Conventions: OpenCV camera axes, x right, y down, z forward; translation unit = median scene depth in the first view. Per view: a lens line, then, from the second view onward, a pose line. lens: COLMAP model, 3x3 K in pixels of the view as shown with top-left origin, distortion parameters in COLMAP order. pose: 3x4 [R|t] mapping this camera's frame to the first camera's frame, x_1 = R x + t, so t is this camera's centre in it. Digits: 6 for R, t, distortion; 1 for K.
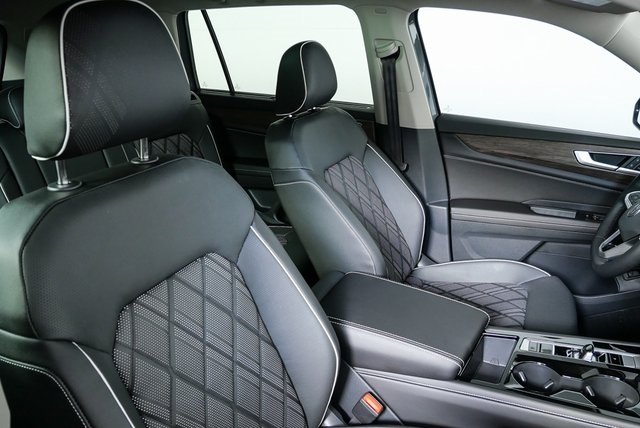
lens RADIAL K [[478.3, 0, 323.9], [0, 478.3, 212.5], [0, 0, 1]] dist [-0.040472, -0.000533]
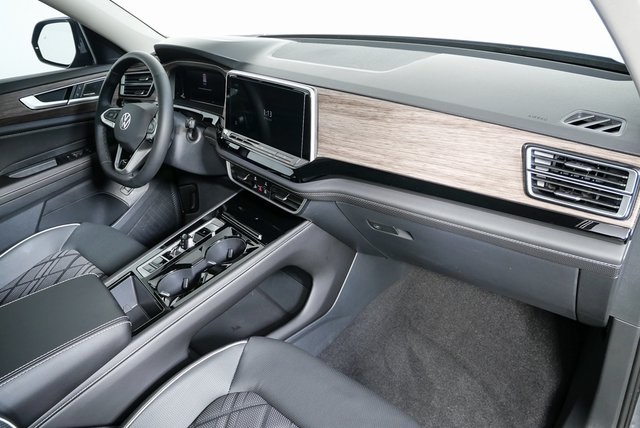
lens RADIAL K [[478.3, 0, 323.9], [0, 478.3, 212.5], [0, 0, 1]] dist [-0.040472, -0.000533]
pose [[0.256187, -0.461496, 0.849347, -0.202865], [0.416942, 0.845486, 0.333637, -0.000957], [-0.872083, 0.268655, 0.409019, 0.169584]]
